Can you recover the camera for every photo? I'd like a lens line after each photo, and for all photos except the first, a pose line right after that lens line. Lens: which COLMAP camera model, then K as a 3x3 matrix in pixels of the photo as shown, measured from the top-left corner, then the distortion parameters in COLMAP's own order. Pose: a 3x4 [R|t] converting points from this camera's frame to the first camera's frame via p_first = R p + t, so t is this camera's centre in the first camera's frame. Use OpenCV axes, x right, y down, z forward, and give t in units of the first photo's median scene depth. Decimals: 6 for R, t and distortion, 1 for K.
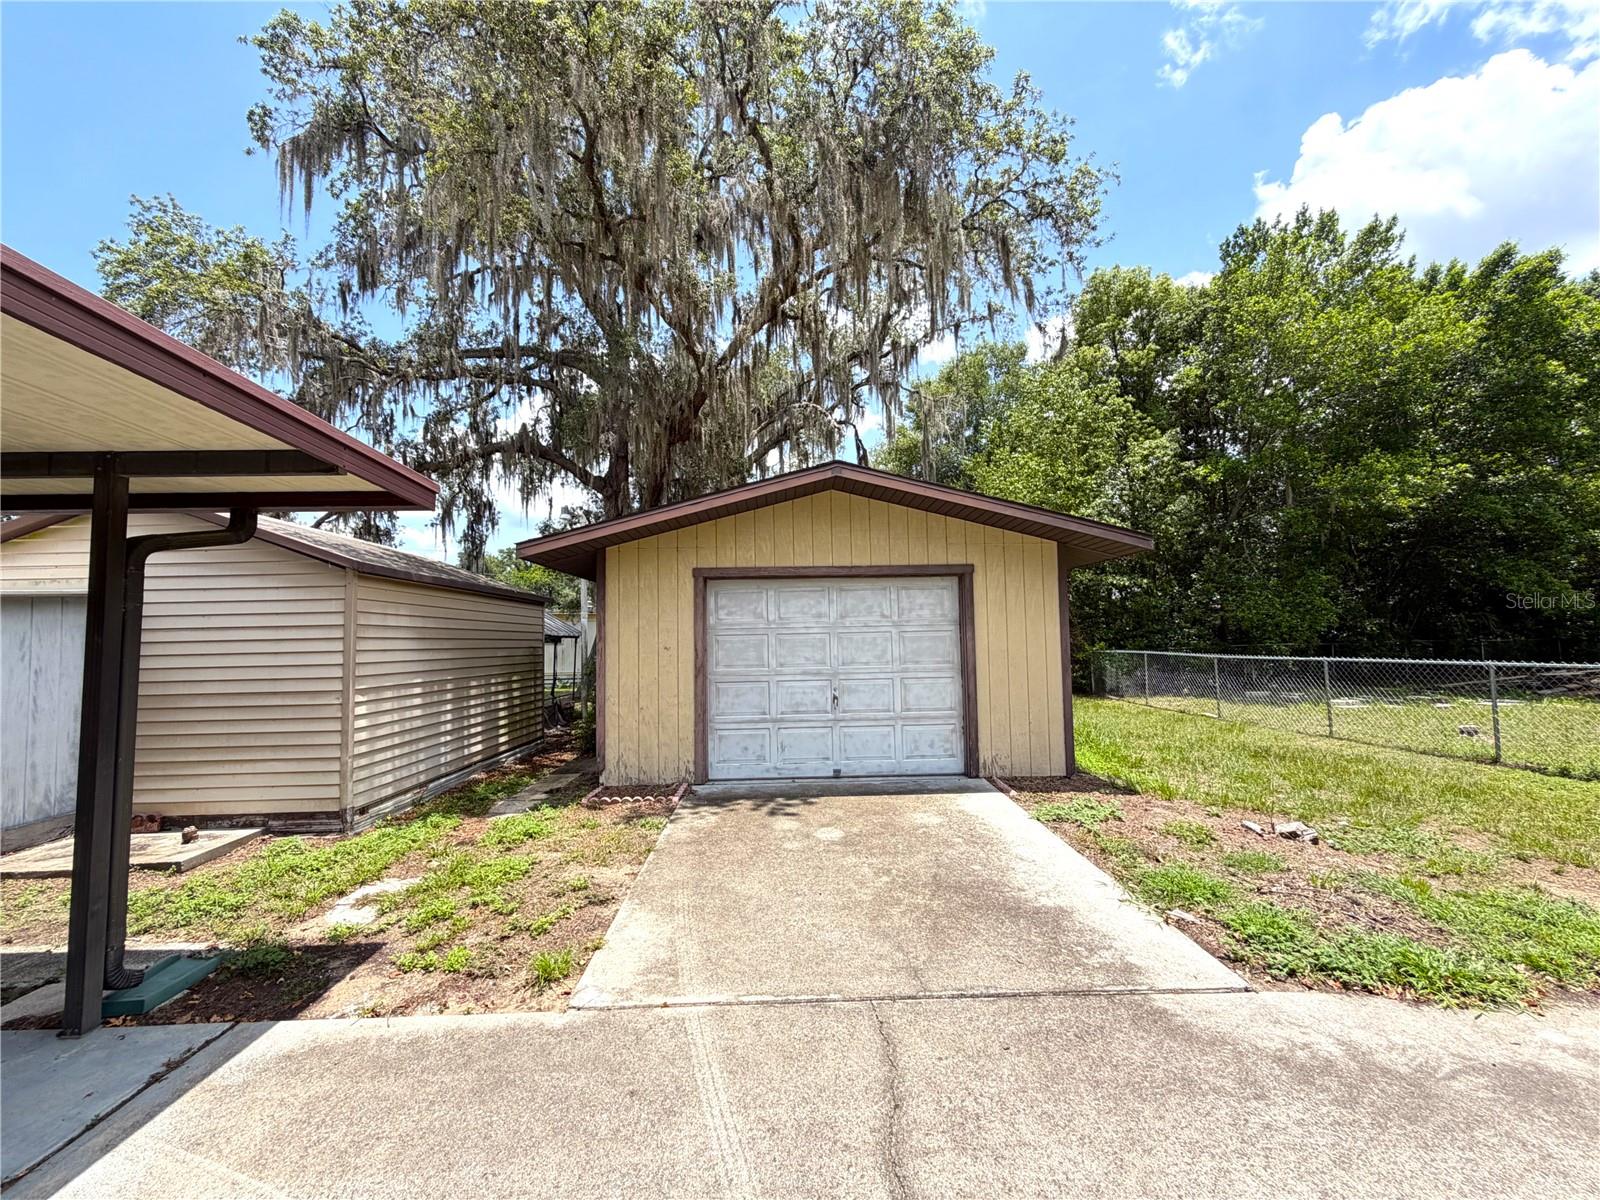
lens RADIAL K [[640.4, 0, 797.5], [0, 640.4, 597.6], [0, 0, 1]] dist [0.000486, -0.000103]
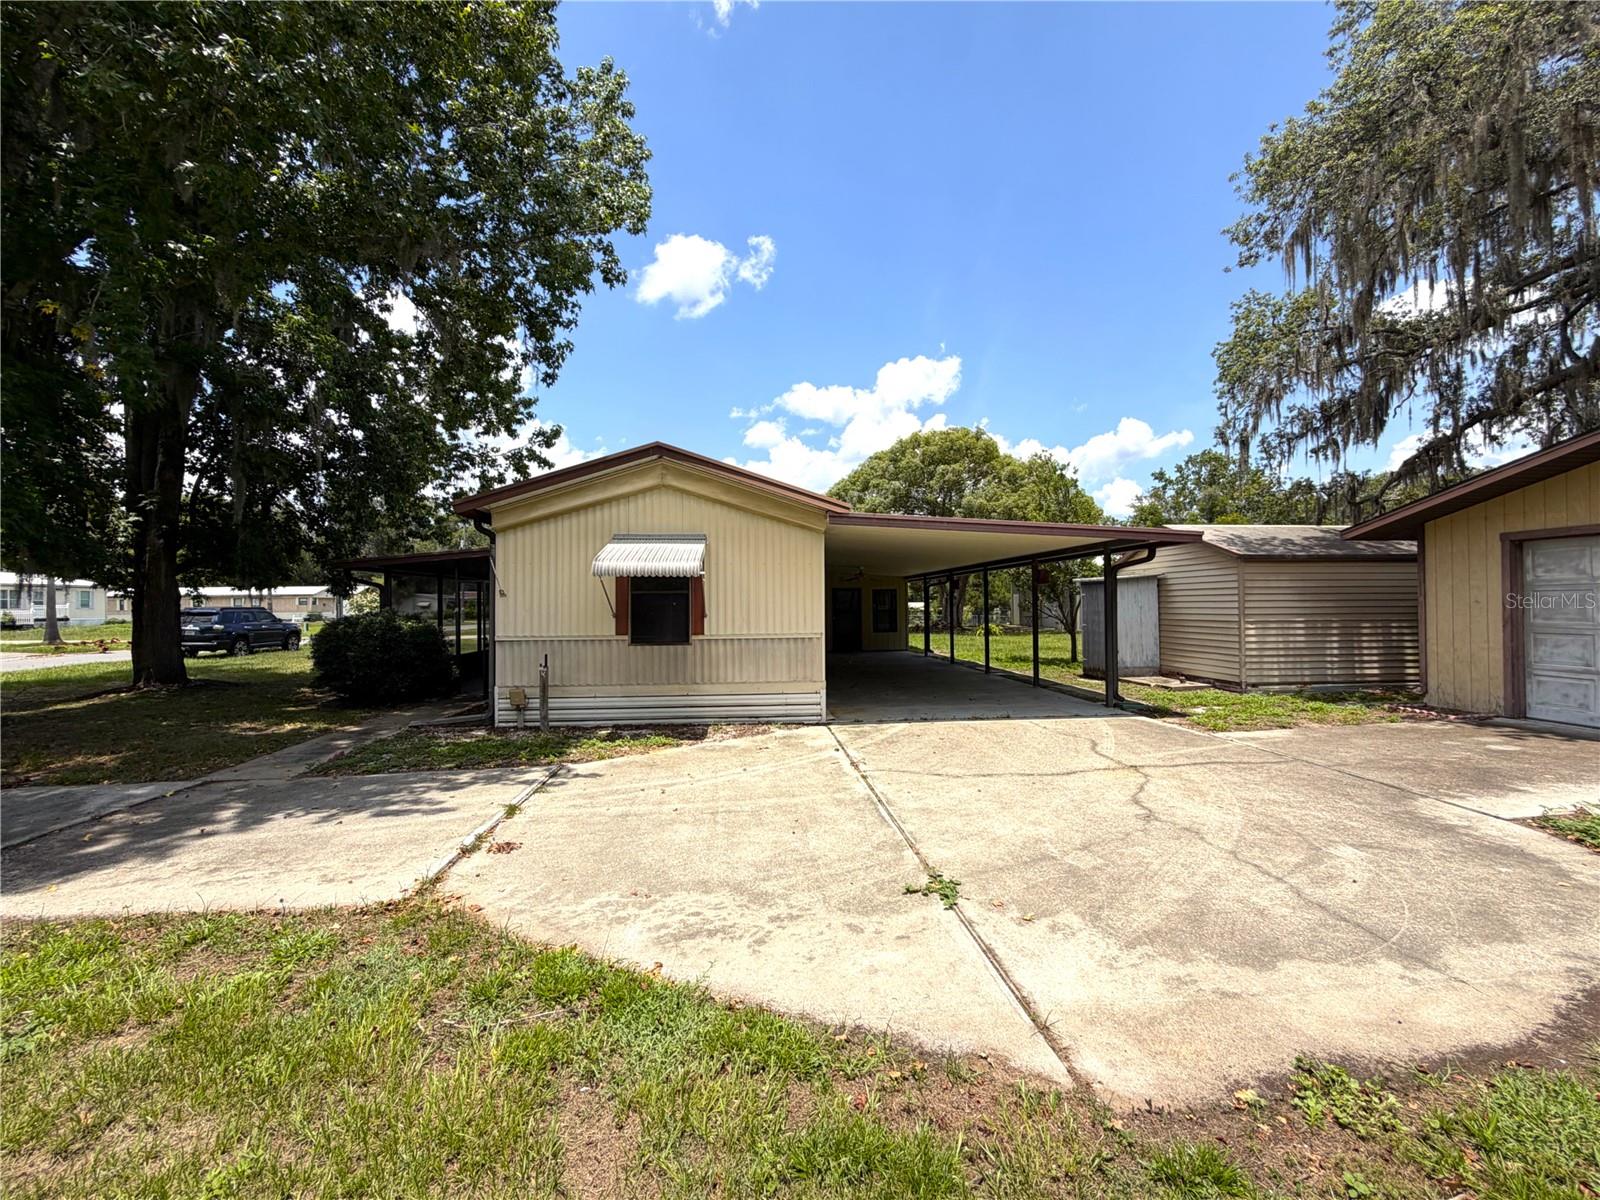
lens RADIAL K [[663.4, 0, 800.0], [0, 663.4, 600.0], [0, 0, 1]] dist [0.000550, -0.000003]
pose [[0.063058, 0.012091, -0.997937, 0.951982], [0.074081, 0.997111, 0.016762, -0.039677], [0.995257, -0.074985, 0.061980, -0.346620]]
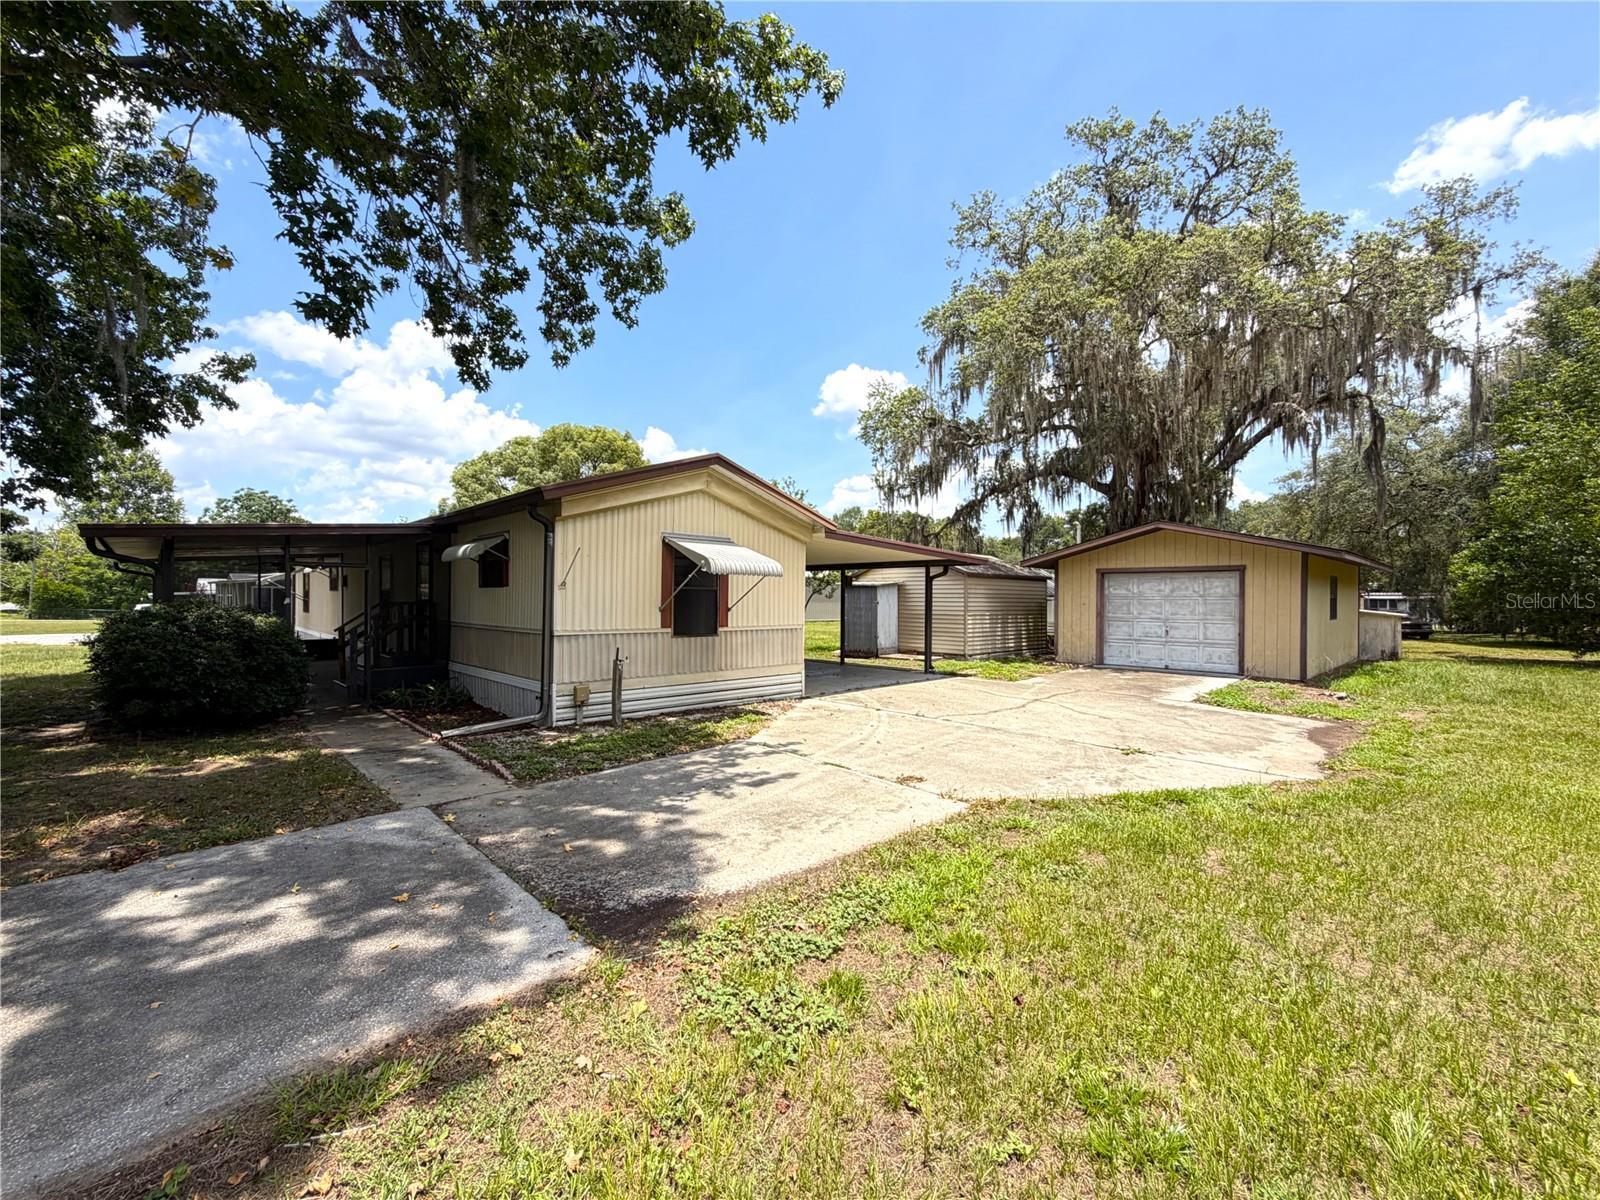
lens RADIAL K [[663.4, 0, 800.0], [0, 663.4, 600.0], [0, 0, 1]] dist [0.000550, -0.000003]
pose [[0.676170, 0.026163, -0.736281, 0.834154], [0.028217, 0.997716, 0.061367, -0.107127], [0.736205, -0.062270, 0.673887, -1.308380]]
